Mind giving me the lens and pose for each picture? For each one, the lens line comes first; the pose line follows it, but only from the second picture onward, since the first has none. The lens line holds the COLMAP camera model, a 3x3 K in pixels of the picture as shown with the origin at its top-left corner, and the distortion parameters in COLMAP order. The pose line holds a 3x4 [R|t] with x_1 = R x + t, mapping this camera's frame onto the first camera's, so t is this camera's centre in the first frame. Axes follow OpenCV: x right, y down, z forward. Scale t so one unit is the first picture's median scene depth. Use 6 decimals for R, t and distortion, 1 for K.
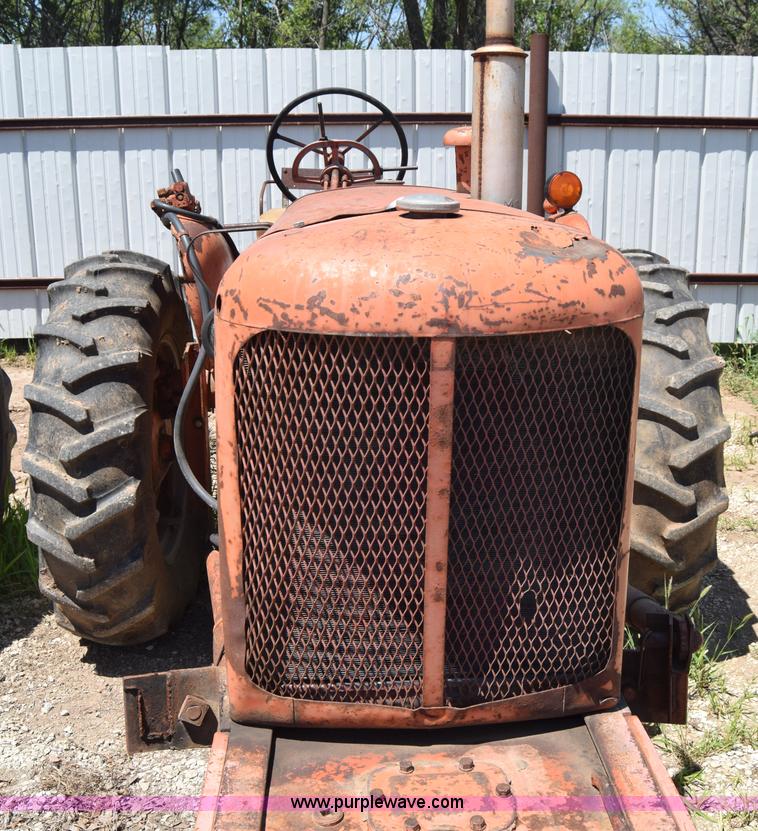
lens RADIAL K [[1010.0, 0, 423.3], [0, 1010.0, 425.5], [0, 0, 1]] dist [-0.089972, 0.019113]
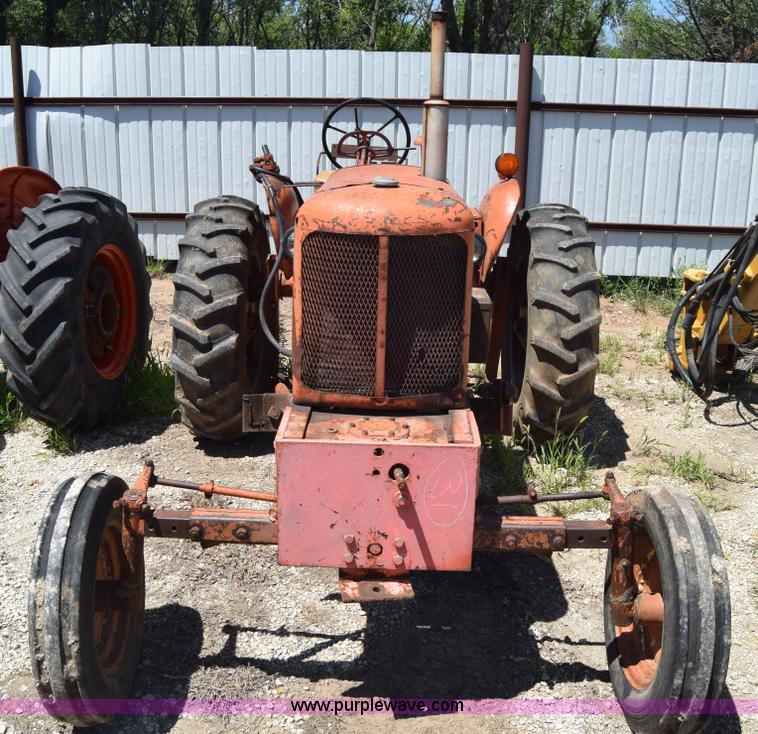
lens RADIAL K [[889.7, 0, 379.0], [0, 889.7, 367.0], [0, 0, 1]] dist [-0.084193, 0.007704]
pose [[0.995599, 0.042184, -0.083687, 0.074326], [-0.040920, 0.999022, 0.016764, 0.073940], [0.084313, -0.013265, 0.996351, -0.442002]]
